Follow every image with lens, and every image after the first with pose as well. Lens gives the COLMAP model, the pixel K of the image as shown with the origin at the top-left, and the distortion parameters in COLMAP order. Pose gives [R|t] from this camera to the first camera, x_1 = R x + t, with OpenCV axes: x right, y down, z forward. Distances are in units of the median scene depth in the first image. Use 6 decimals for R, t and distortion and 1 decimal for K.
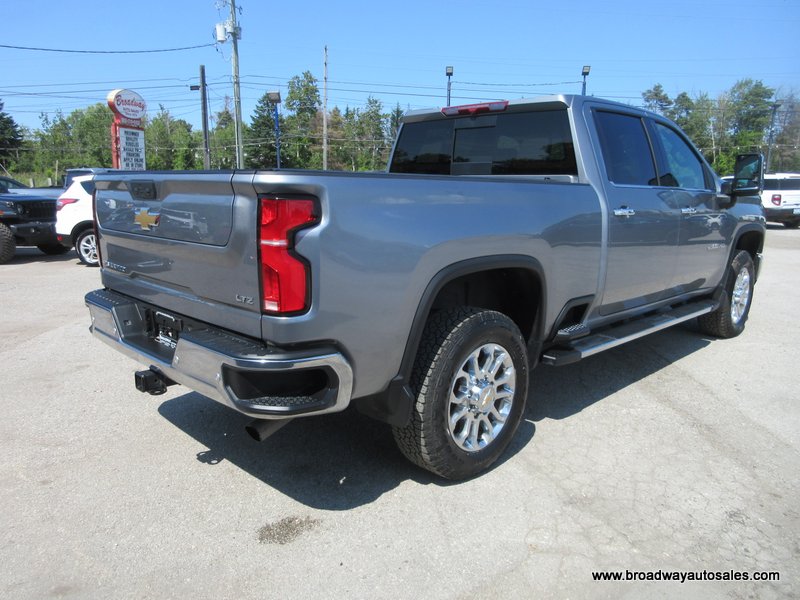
lens RADIAL K [[602.9, 0, 400.0], [0, 602.9, 300.0], [0, 0, 1]] dist [0.009301, 0.000088]
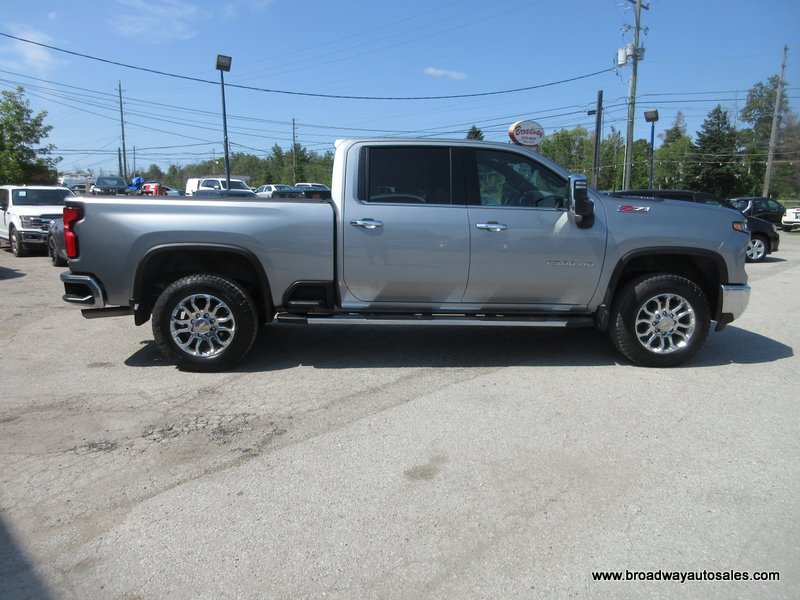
lens RADIAL K [[602.9, 0, 400.0], [0, 602.9, 300.0], [0, 0, 1]] dist [0.009301, 0.000088]
pose [[0.747993, 0.110429, -0.654455, 0.137254], [-0.130308, 0.991304, 0.018334, -0.001227], [0.650789, 0.071567, 0.755879, 0.005170]]
